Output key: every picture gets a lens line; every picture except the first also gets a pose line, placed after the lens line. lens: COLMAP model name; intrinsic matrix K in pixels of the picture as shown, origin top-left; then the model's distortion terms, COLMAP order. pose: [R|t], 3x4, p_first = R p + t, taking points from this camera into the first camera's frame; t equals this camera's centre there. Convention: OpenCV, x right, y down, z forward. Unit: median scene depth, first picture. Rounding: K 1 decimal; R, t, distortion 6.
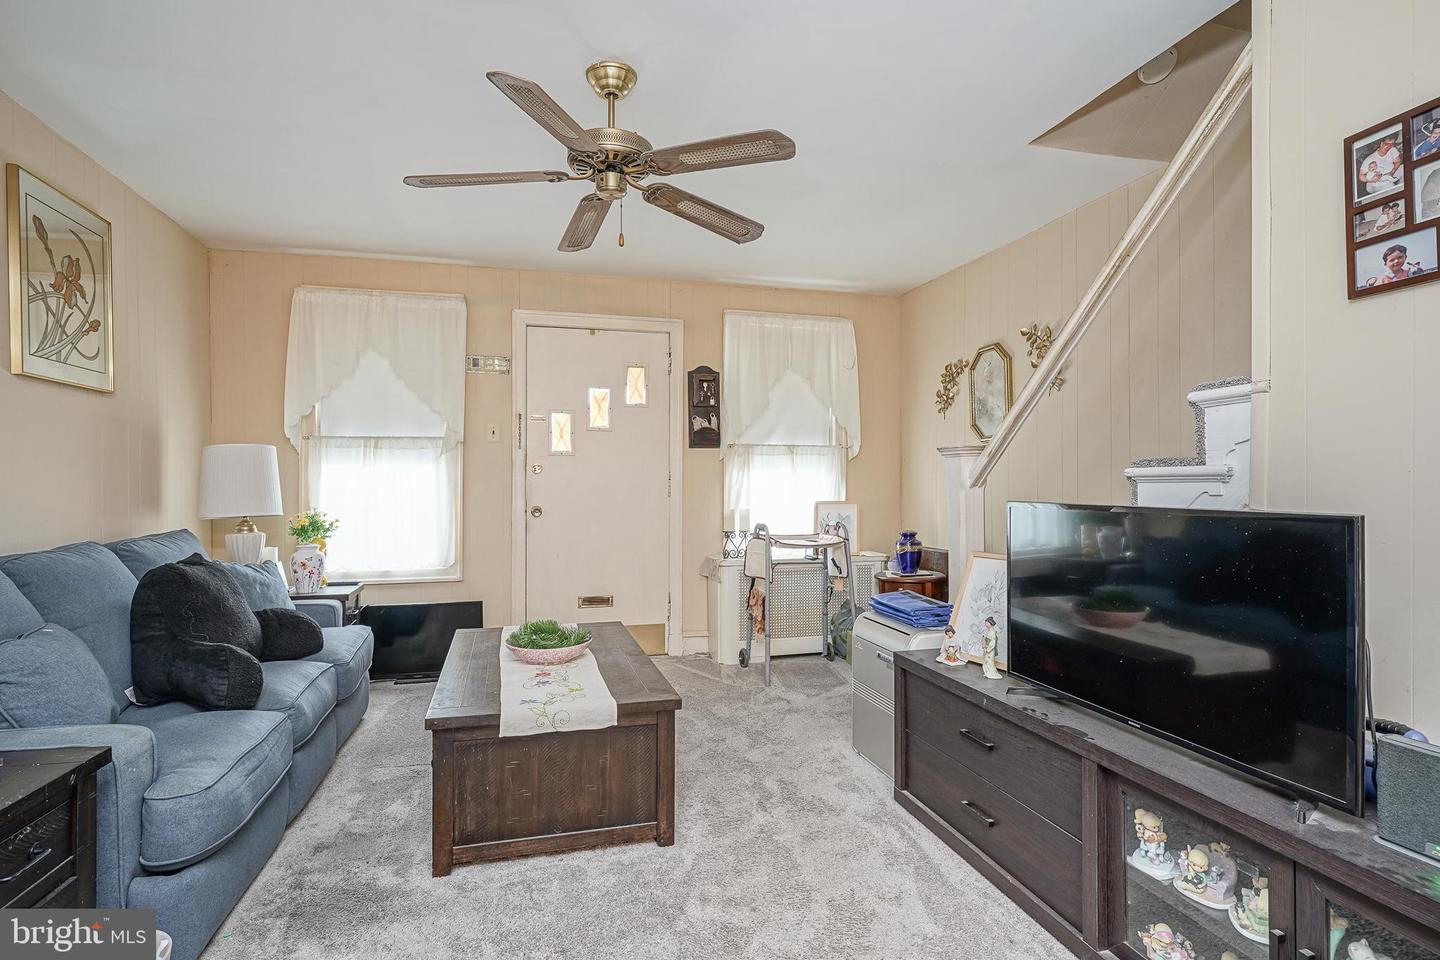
lens RADIAL K [[715.7, 0, 720.0], [0, 715.7, 480.0], [0, 0, 1]] dist [-0.002597, 0.008079]
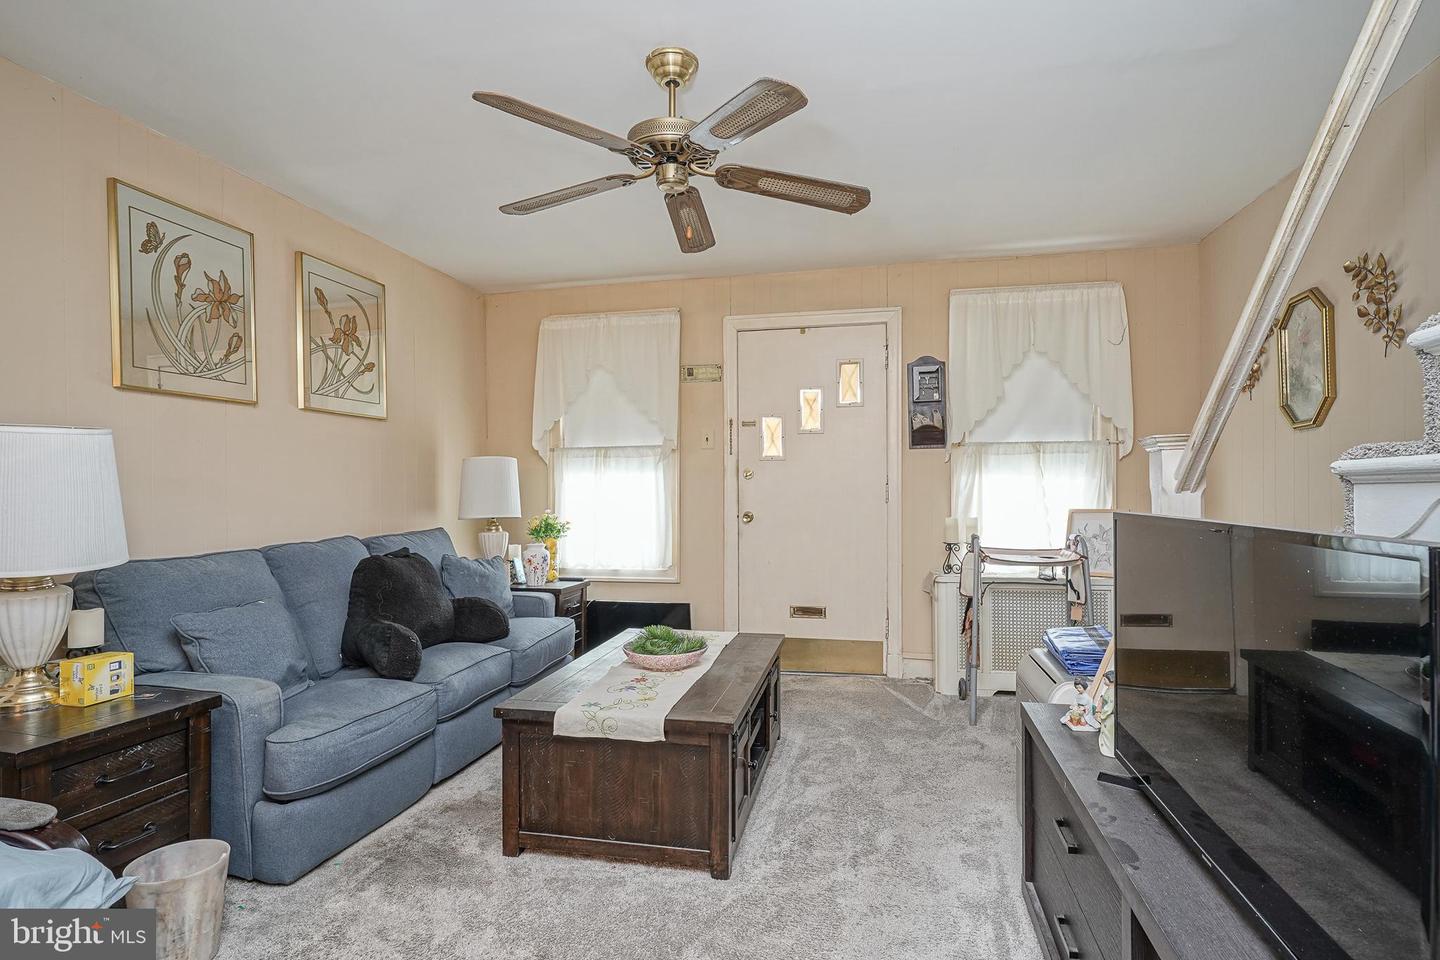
lens RADIAL K [[731.7, 0, 722.5], [0, 731.7, 491.0], [0, 0, 1]] dist [-0.001868, 0.007501]
pose [[0.890218, -0.002572, -0.455528, 0.240587], [0.006261, 0.999959, 0.006590, 0.000954], [0.455492, -0.008719, 0.890197, 0.106523]]
